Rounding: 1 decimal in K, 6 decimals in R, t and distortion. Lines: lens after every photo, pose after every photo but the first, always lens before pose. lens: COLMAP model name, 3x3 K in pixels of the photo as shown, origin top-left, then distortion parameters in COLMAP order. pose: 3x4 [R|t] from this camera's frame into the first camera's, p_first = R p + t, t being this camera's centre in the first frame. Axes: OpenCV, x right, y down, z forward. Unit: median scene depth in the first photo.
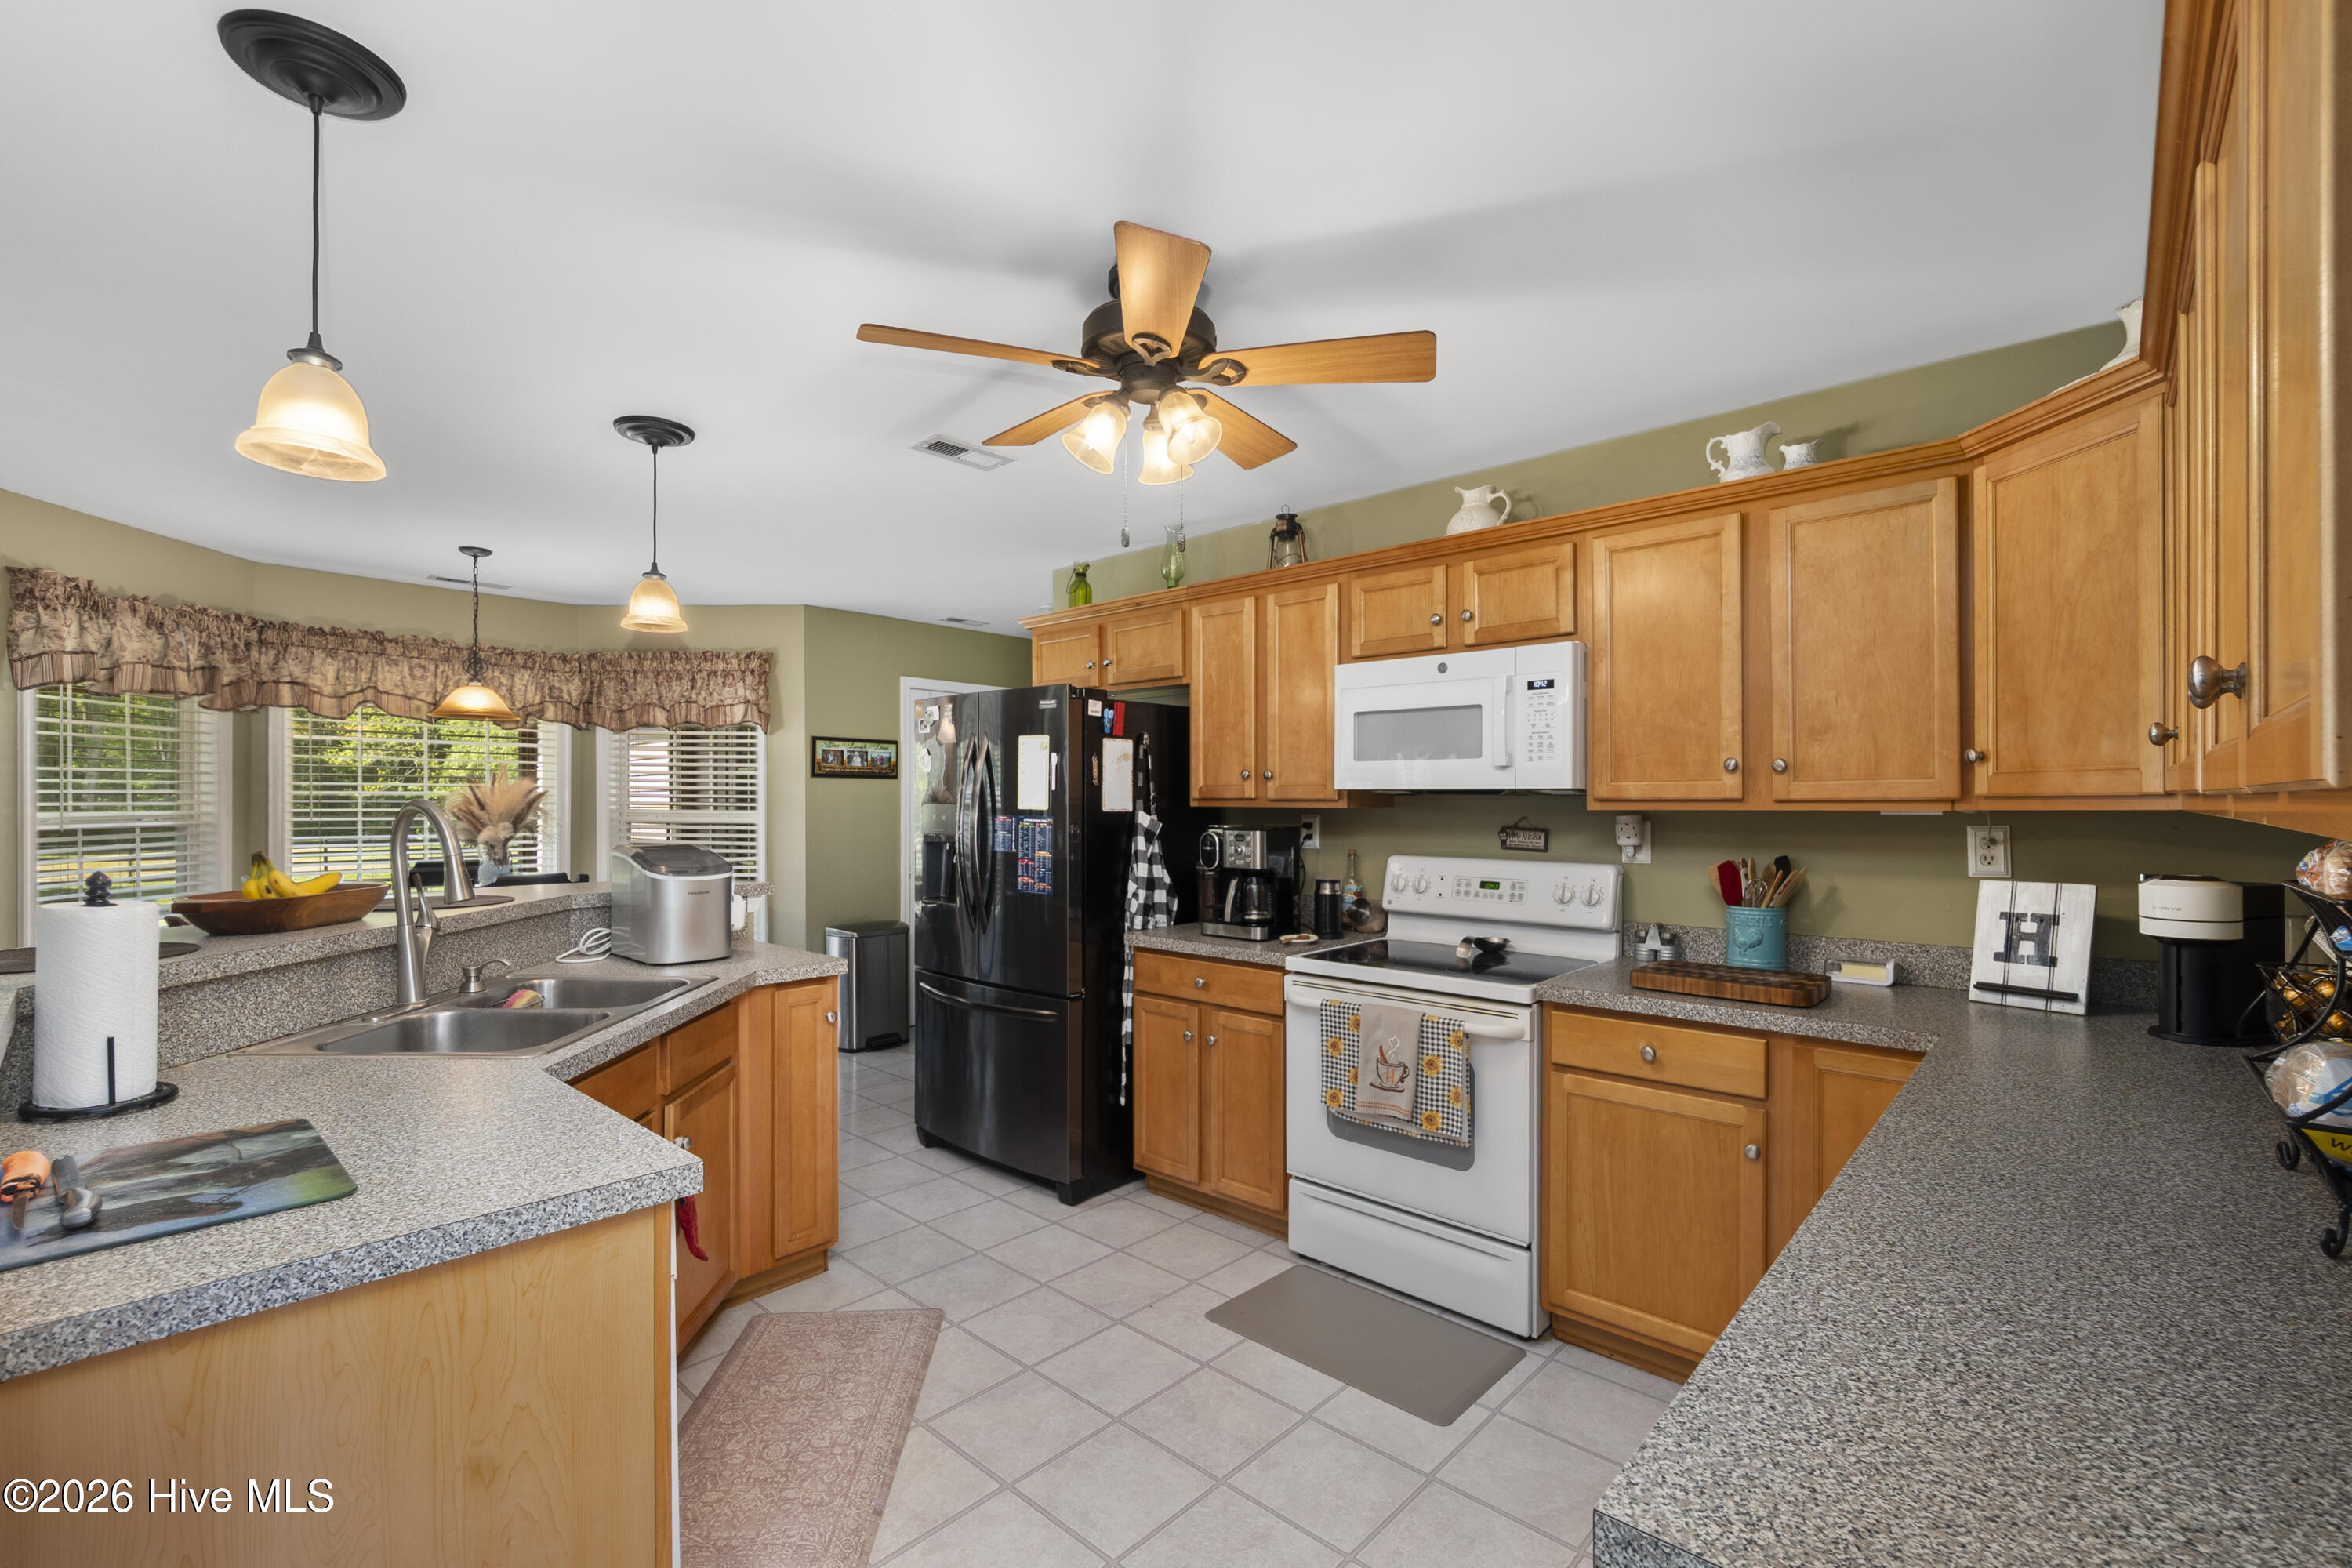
lens RADIAL K [[1014.0, 0, 1167.0], [0, 1014.0, 802.3], [0, 0, 1]] dist [-0.005094, -0.000098]
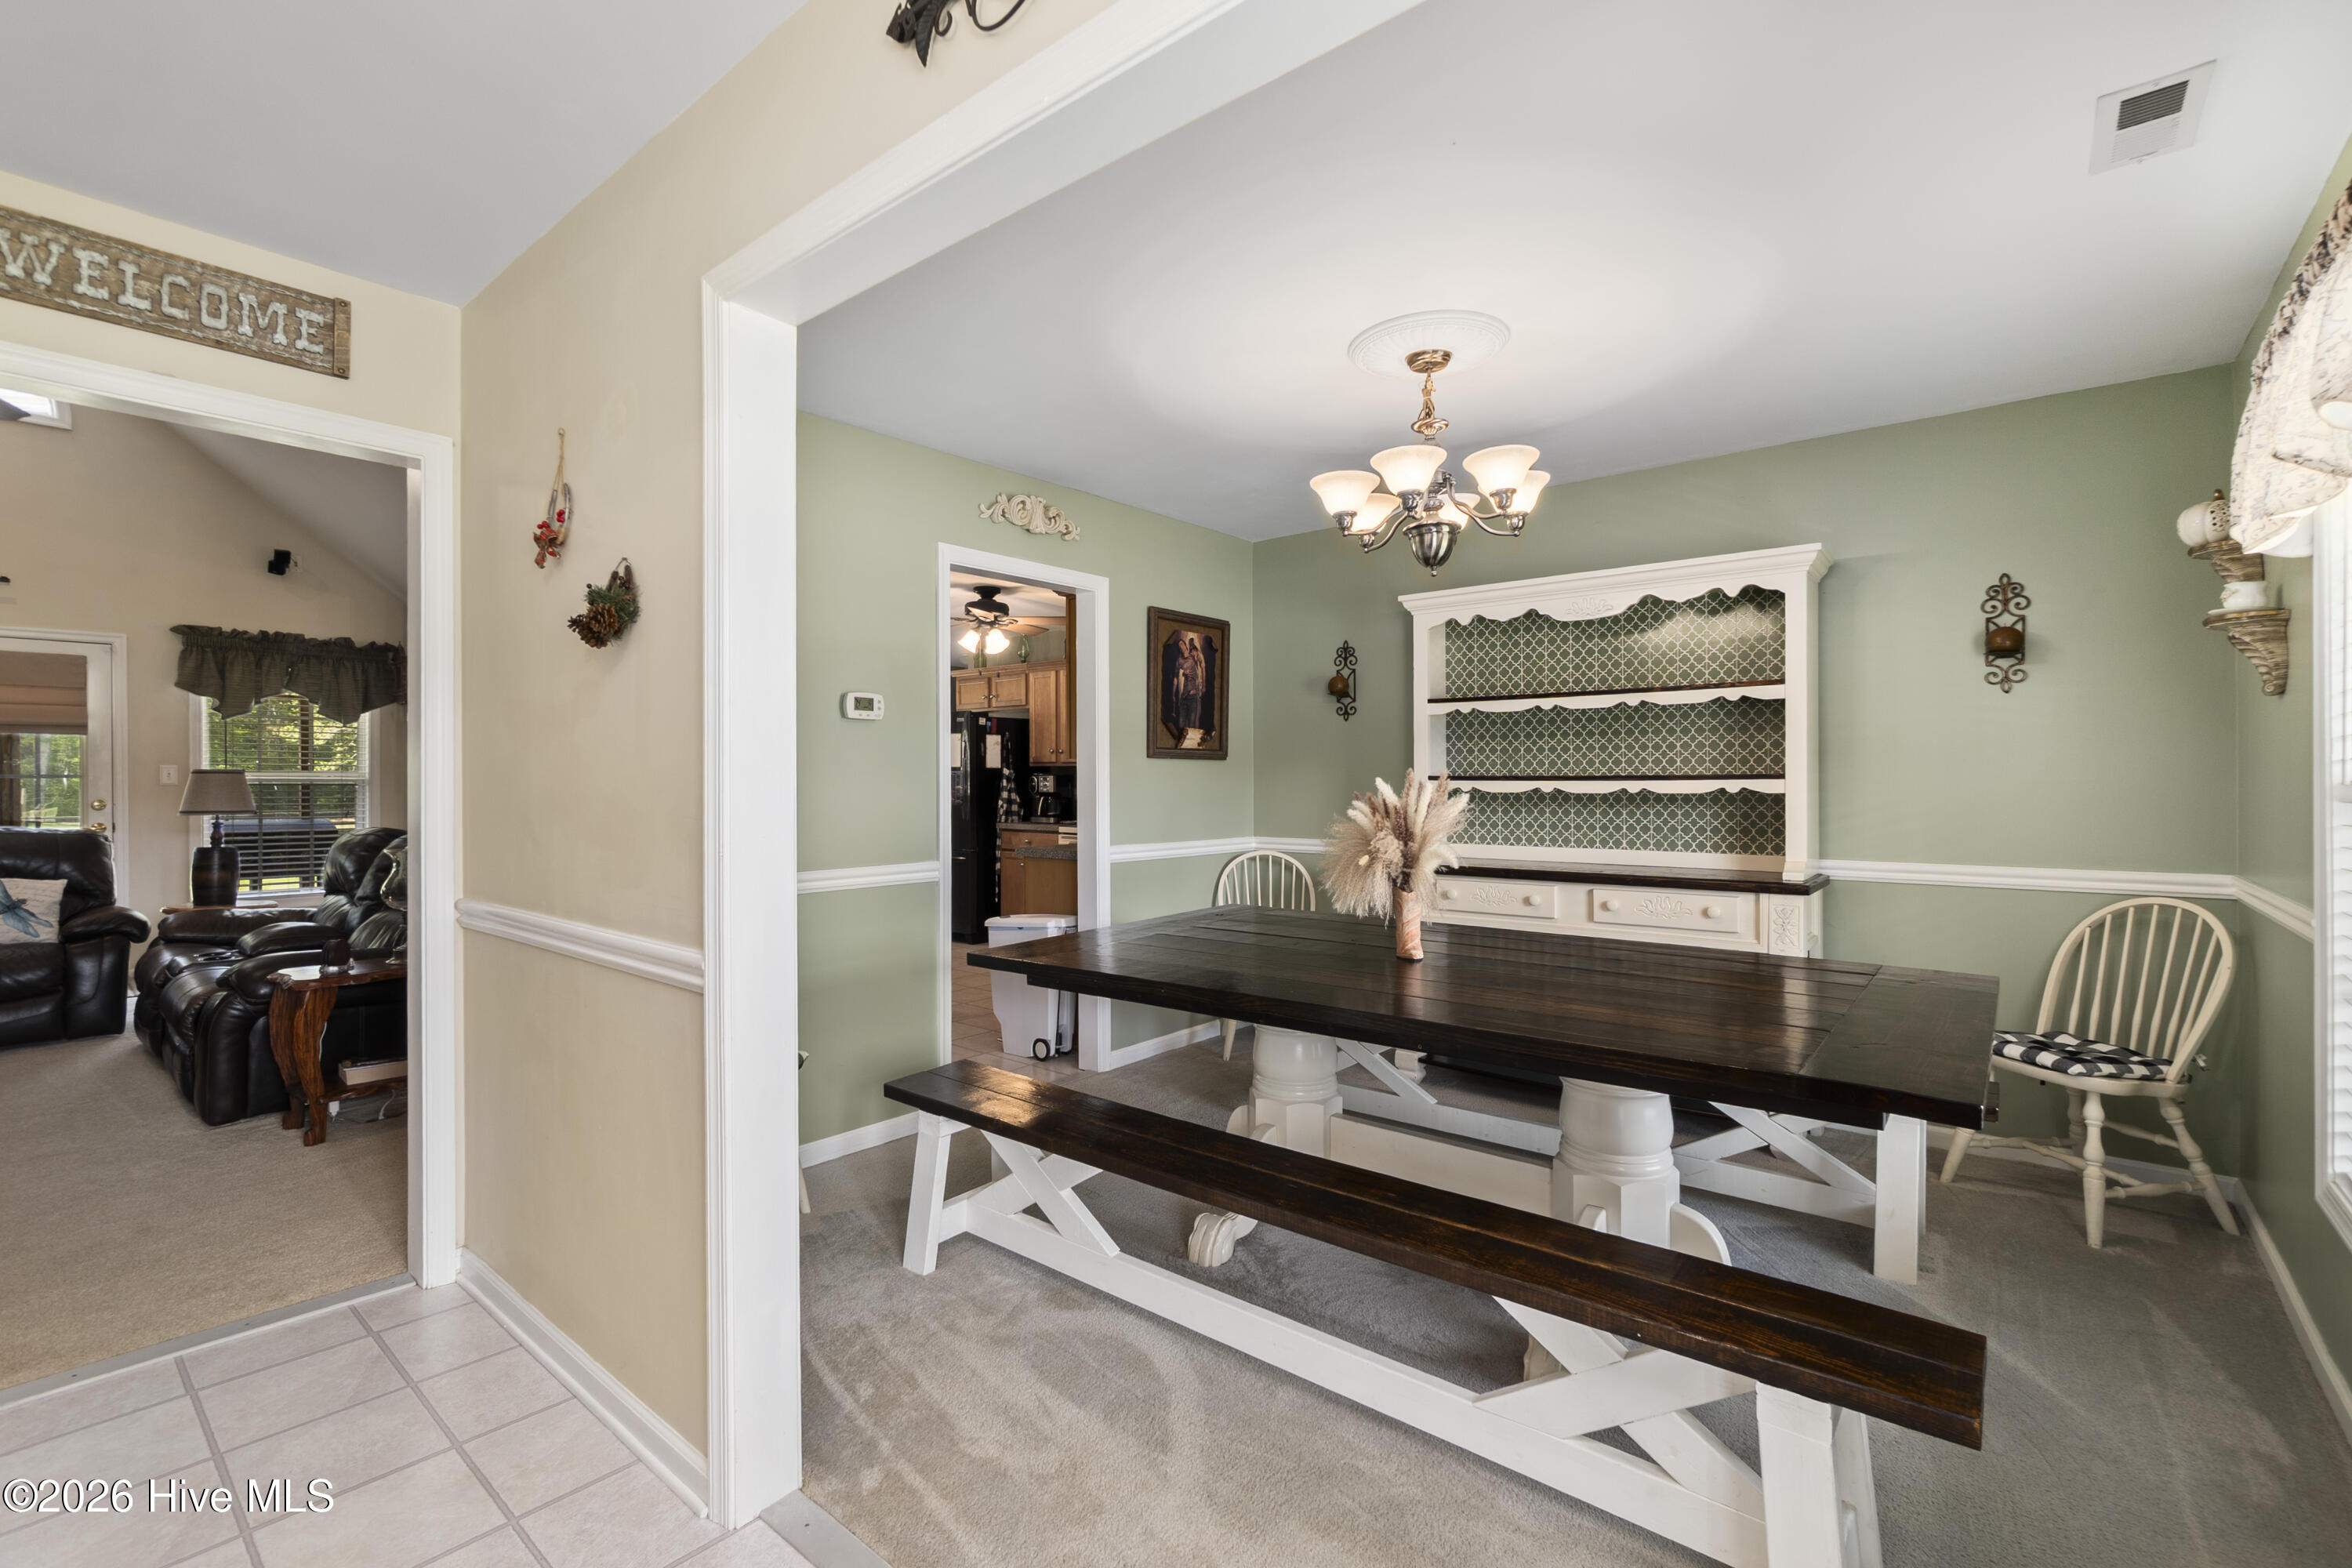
lens RADIAL K [[1036.5, 0, 1168.4], [0, 1036.5, 781.1], [0, 0, 1]] dist [-0.005720, 0.000135]
pose [[0.998943, -0.001847, 0.045922, 0.228057], [0.001709, 0.999994, 0.003043, 0.031605], [-0.045927, -0.002961, 0.998940, -1.265061]]
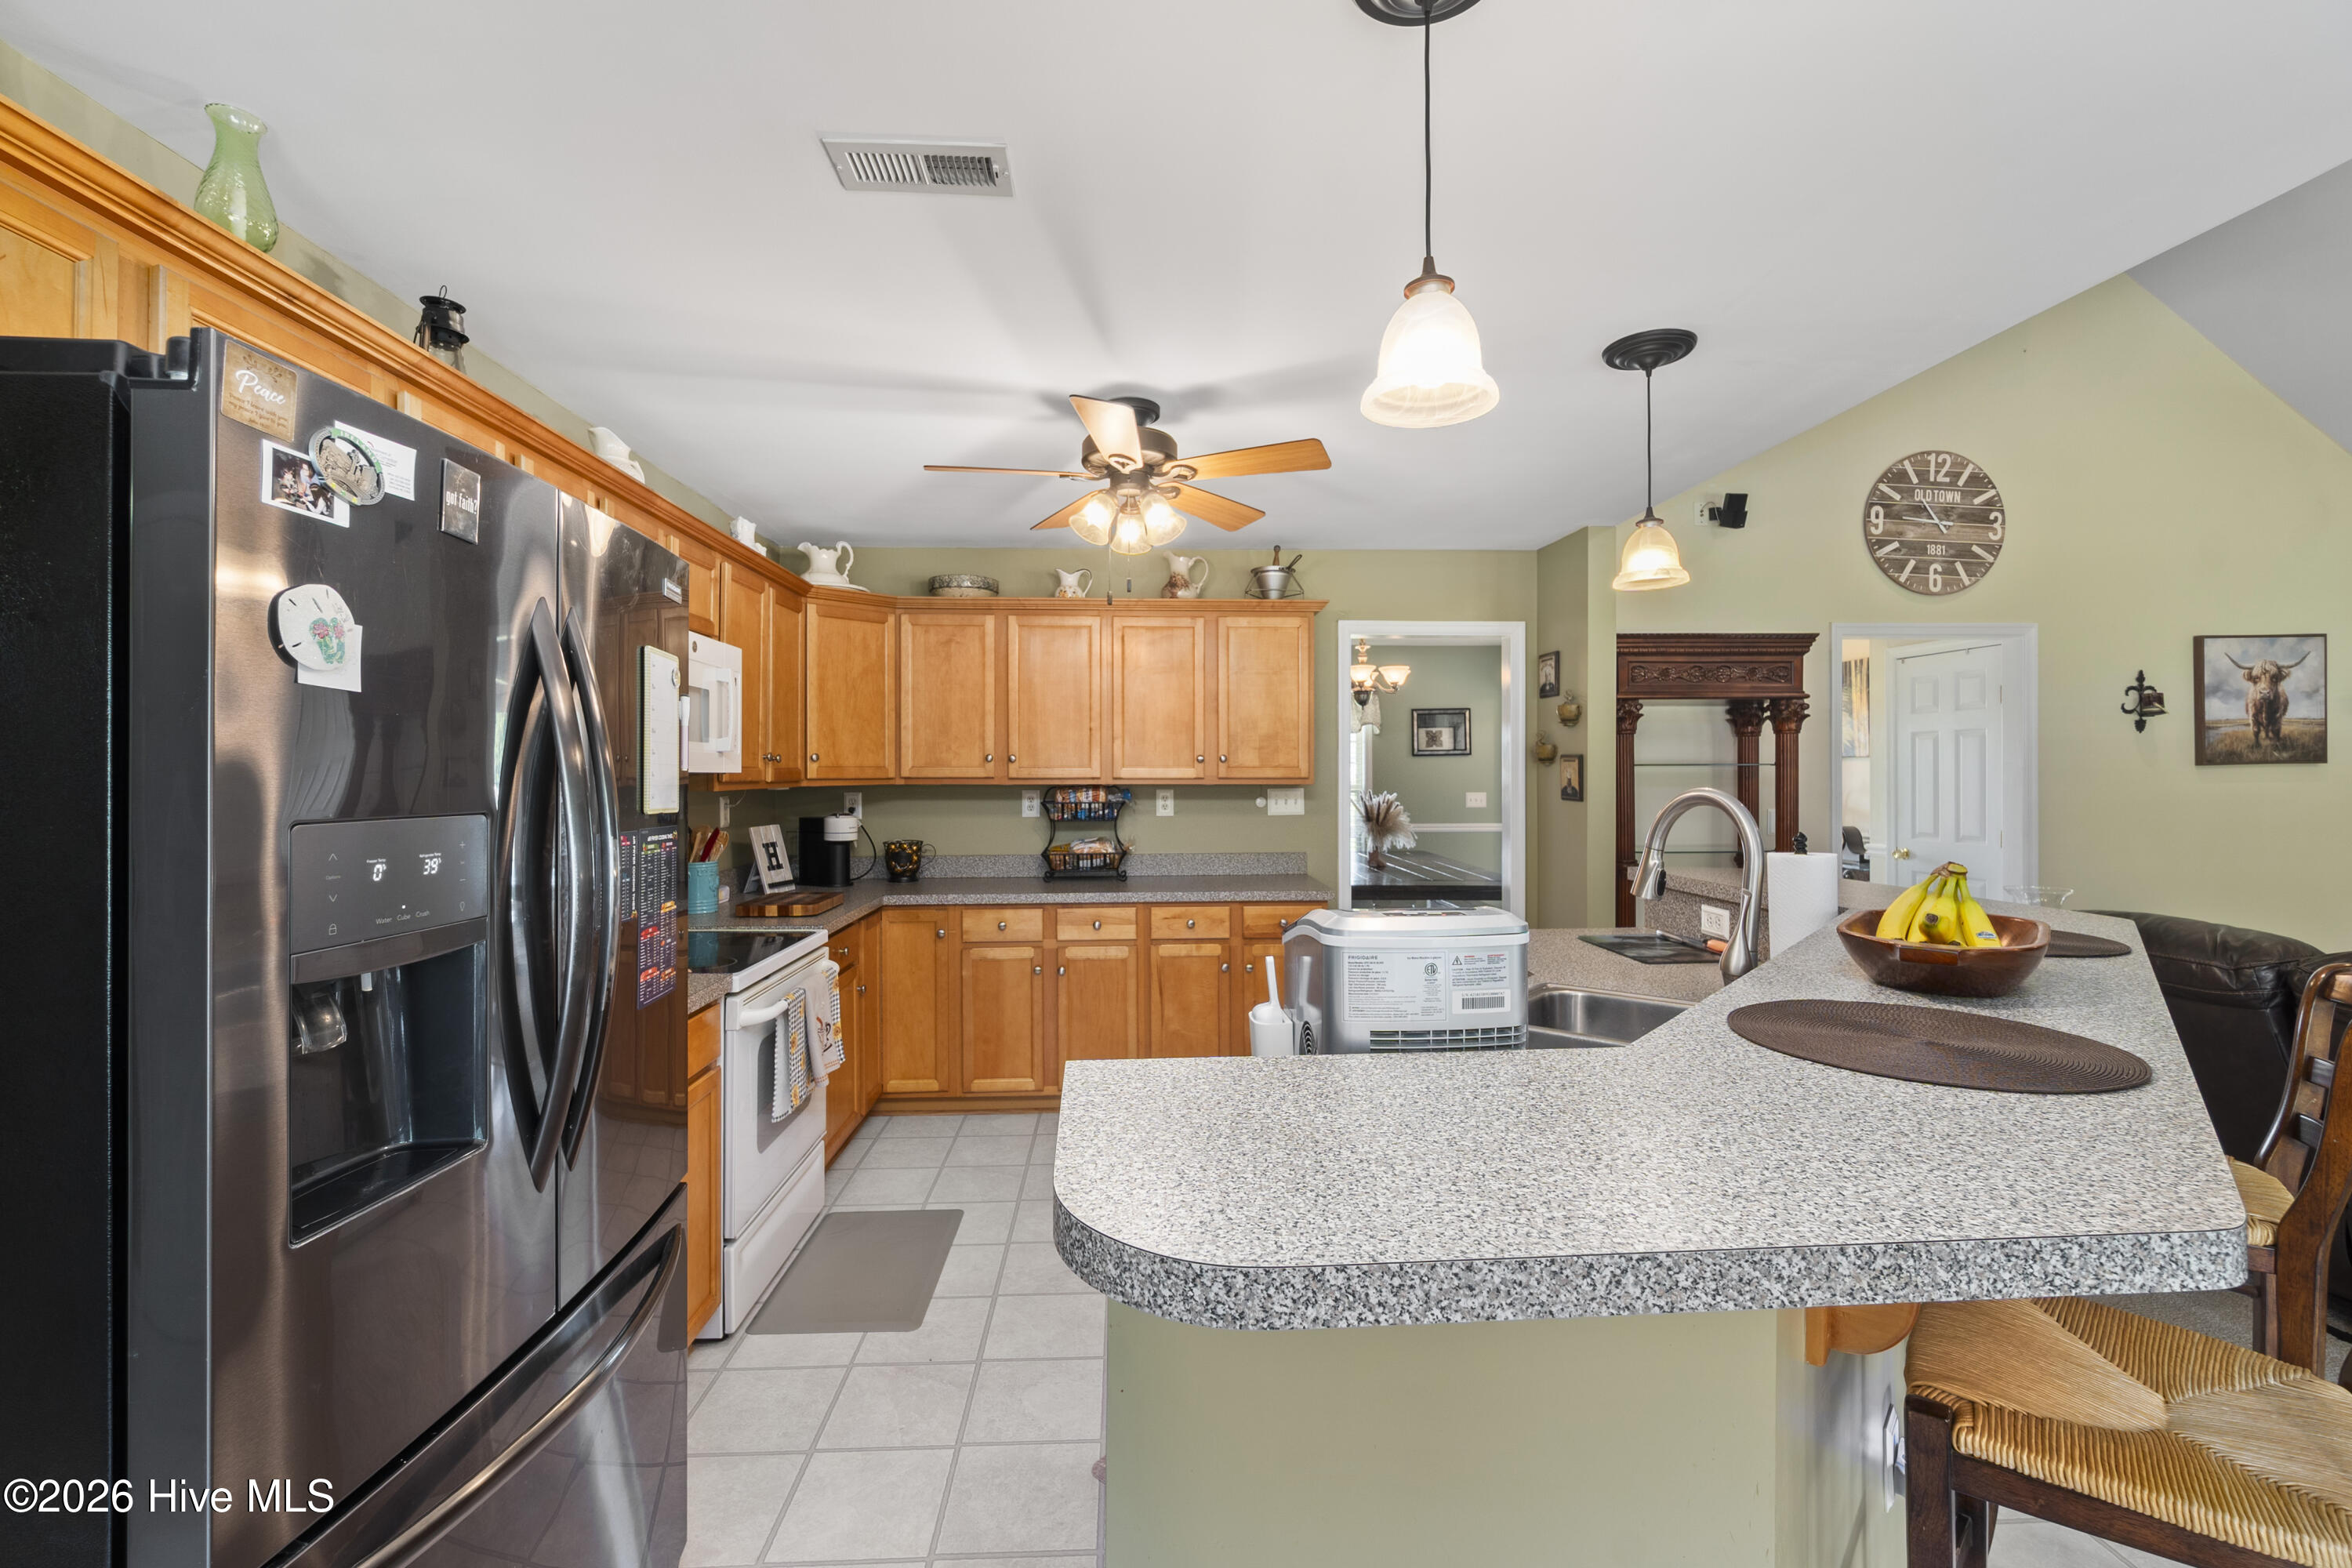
lens RADIAL K [[1006.1, 0, 1167.9], [0, 1006.1, 774.4], [0, 0, 1]] dist [0.001750, 0.001024]
pose [[-0.712253, 0.000044, 0.701922, -0.604061], [0.002787, 0.999992, 0.002765, -0.010934], [-0.701917, 0.003926, -0.712248, 1.147987]]
